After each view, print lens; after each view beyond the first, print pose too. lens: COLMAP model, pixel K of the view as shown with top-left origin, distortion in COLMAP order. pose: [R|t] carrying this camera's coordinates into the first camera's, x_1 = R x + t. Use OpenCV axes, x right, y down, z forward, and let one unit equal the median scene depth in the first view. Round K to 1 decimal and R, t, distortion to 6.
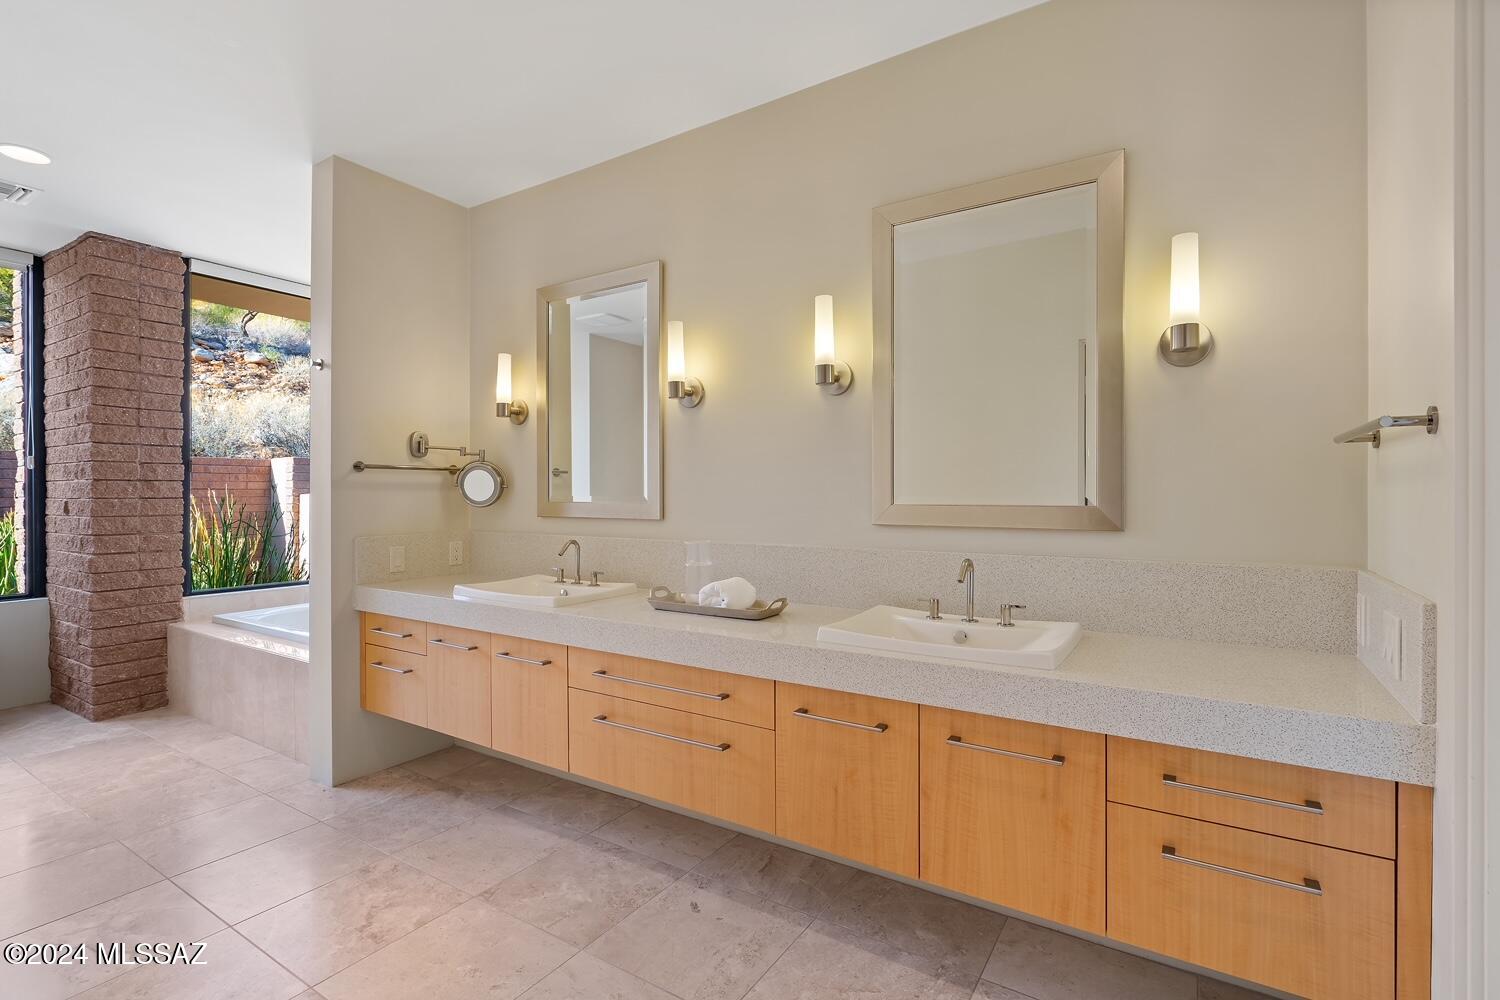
lens RADIAL K [[676.6, 0, 749.7], [0, 676.6, 498.8], [0, 0, 1]] dist [0.002216, -0.000021]
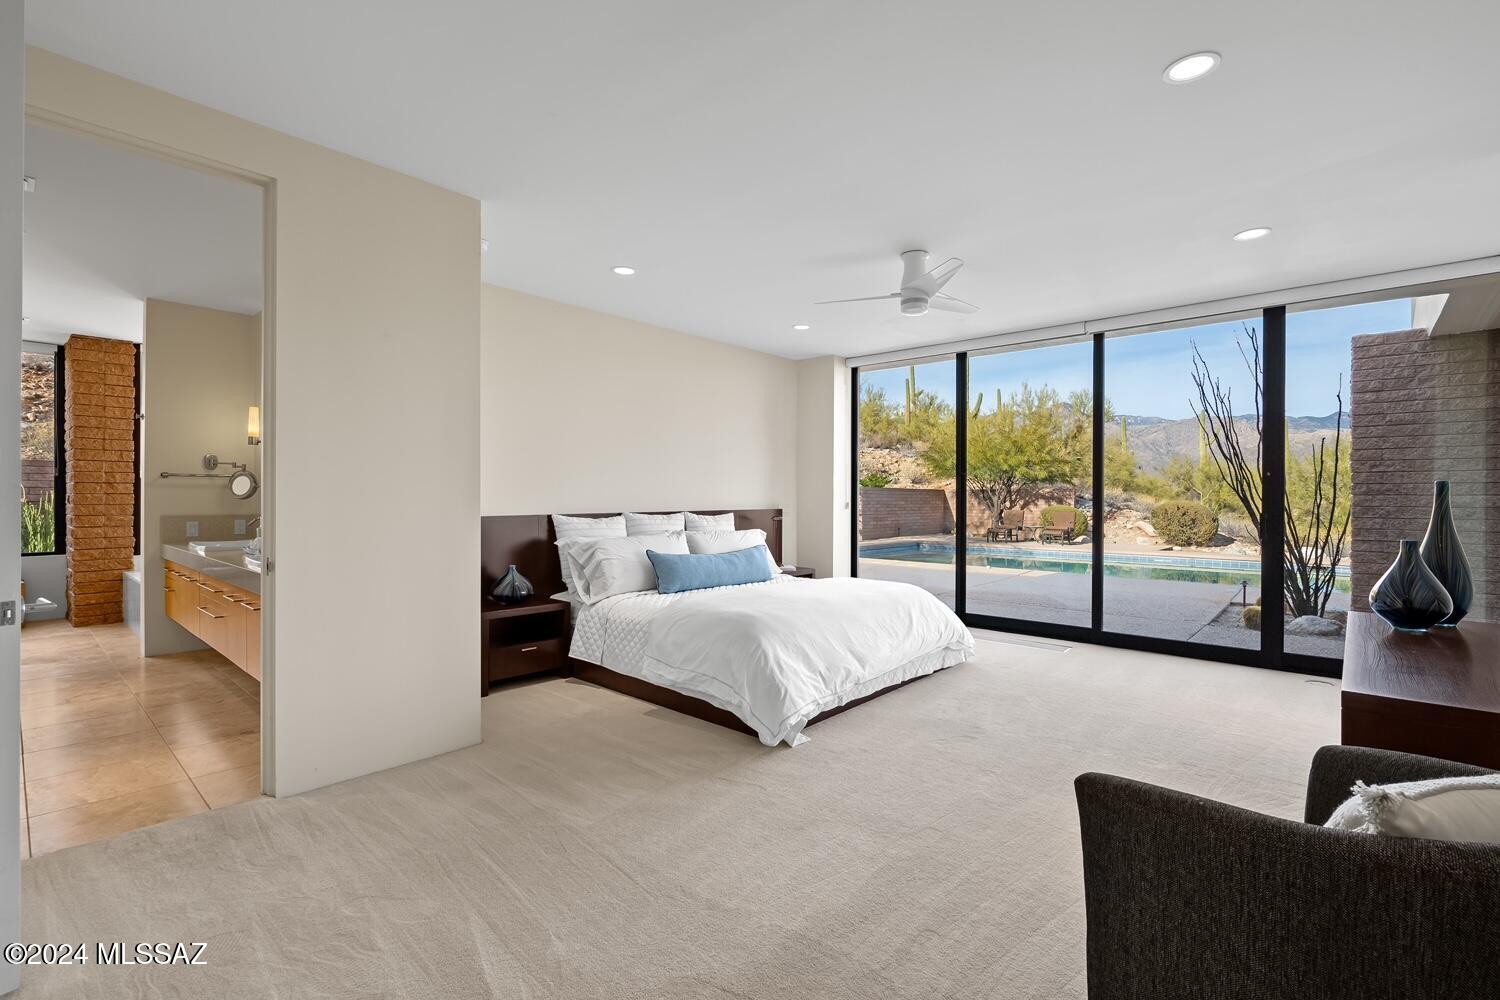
lens RADIAL K [[676.6, 0, 752.3], [0, 676.6, 500.7], [0, 0, 1]] dist [0.002216, -0.000021]
pose [[0.988437, 0.003728, -0.151588, 0.889002], [-0.004042, 0.999990, -0.001762, 0.012723], [0.151580, 0.002354, 0.988442, -0.378876]]
